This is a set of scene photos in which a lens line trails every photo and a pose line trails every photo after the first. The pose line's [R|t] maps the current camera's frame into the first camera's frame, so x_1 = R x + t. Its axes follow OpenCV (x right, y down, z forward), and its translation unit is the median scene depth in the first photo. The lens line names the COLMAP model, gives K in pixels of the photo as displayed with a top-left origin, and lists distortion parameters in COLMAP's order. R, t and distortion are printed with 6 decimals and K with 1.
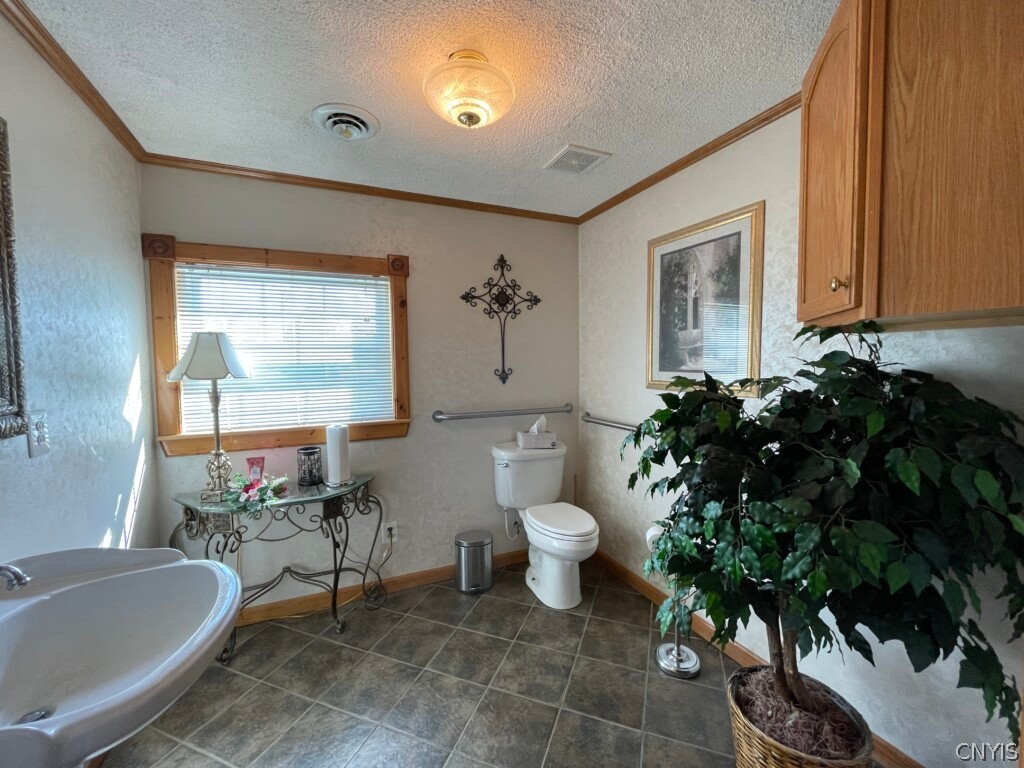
lens RADIAL K [[413.8, 0, 509.9], [0, 413.8, 382.8], [0, 0, 1]] dist [-0.006557, -0.000001]
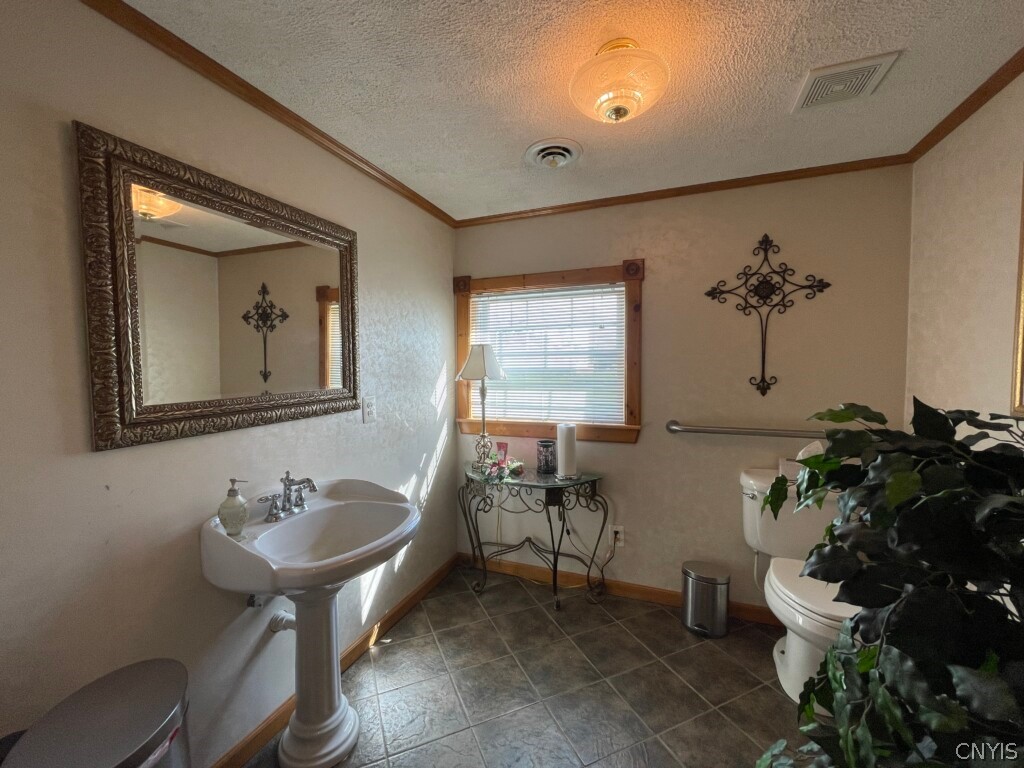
lens RADIAL K [[413.8, 0, 512.8], [0, 413.8, 382.6], [0, 0, 1]] dist [-0.006557, -0.000001]
pose [[0.700744, 0.037728, -0.712415, 0.274938], [-0.037699, 0.999164, 0.015832, -0.021570], [0.712416, 0.015763, 0.701580, 0.118958]]
